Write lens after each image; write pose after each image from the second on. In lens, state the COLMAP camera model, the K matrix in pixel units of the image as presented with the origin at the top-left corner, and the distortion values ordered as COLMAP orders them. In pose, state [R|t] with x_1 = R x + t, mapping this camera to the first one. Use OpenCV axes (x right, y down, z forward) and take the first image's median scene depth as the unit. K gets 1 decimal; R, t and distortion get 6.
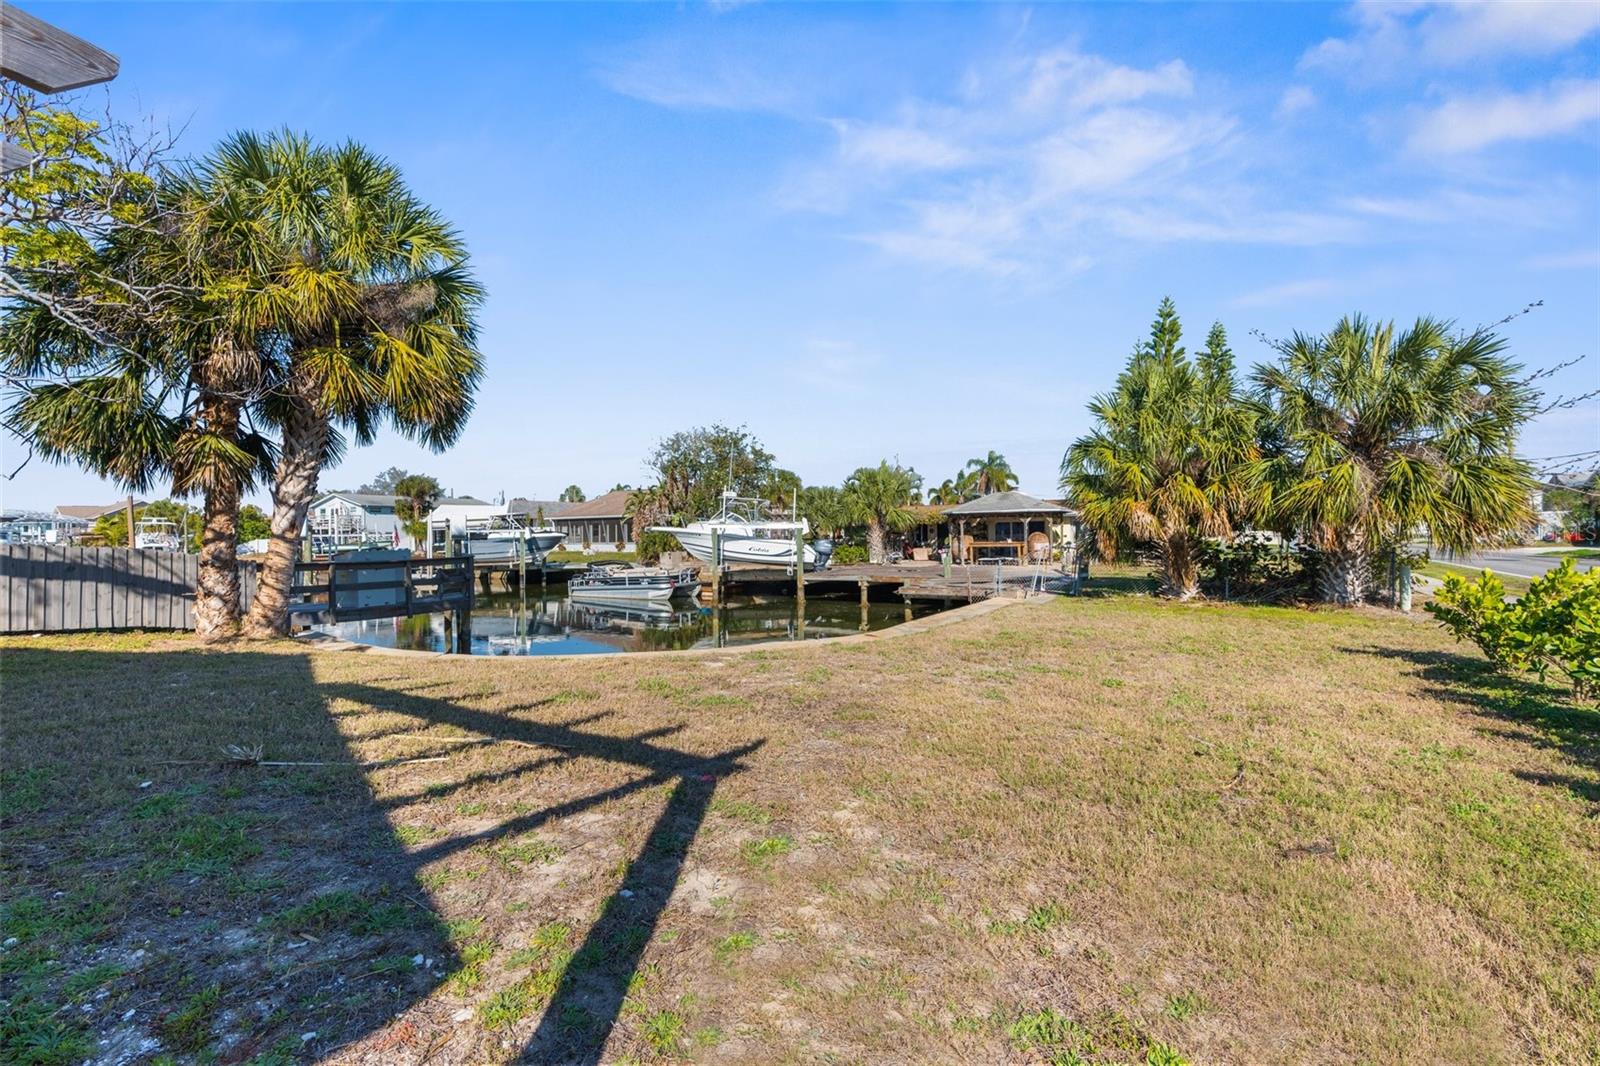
lens RADIAL K [[707.6, 0, 810.0], [0, 707.6, 549.0], [0, 0, 1]] dist [-0.010754, 0.000129]
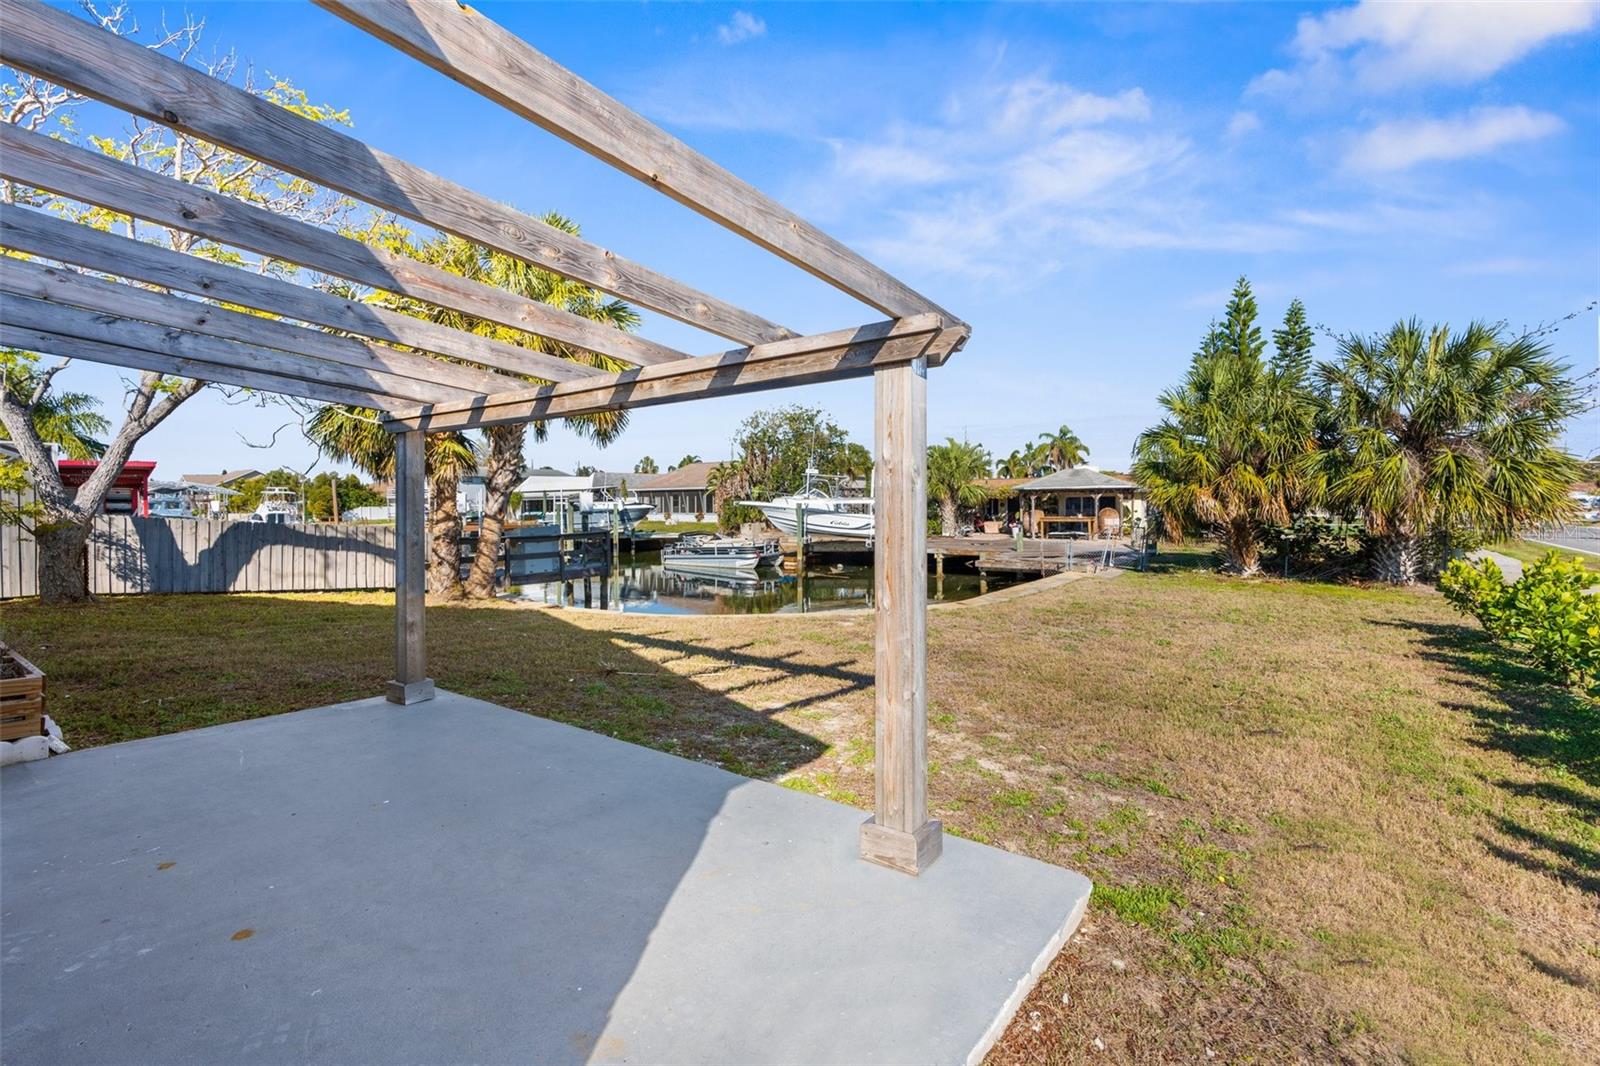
lens RADIAL K [[719.0, 0, 800.0], [0, 719.0, 533.0], [0, 0, 1]] dist [-0.012273, 0.005581]
pose [[0.995480, 0.007731, -0.094655, -0.042352], [-0.005513, 0.999705, 0.023672, -0.014510], [0.094810, -0.023043, 0.995229, -0.138296]]
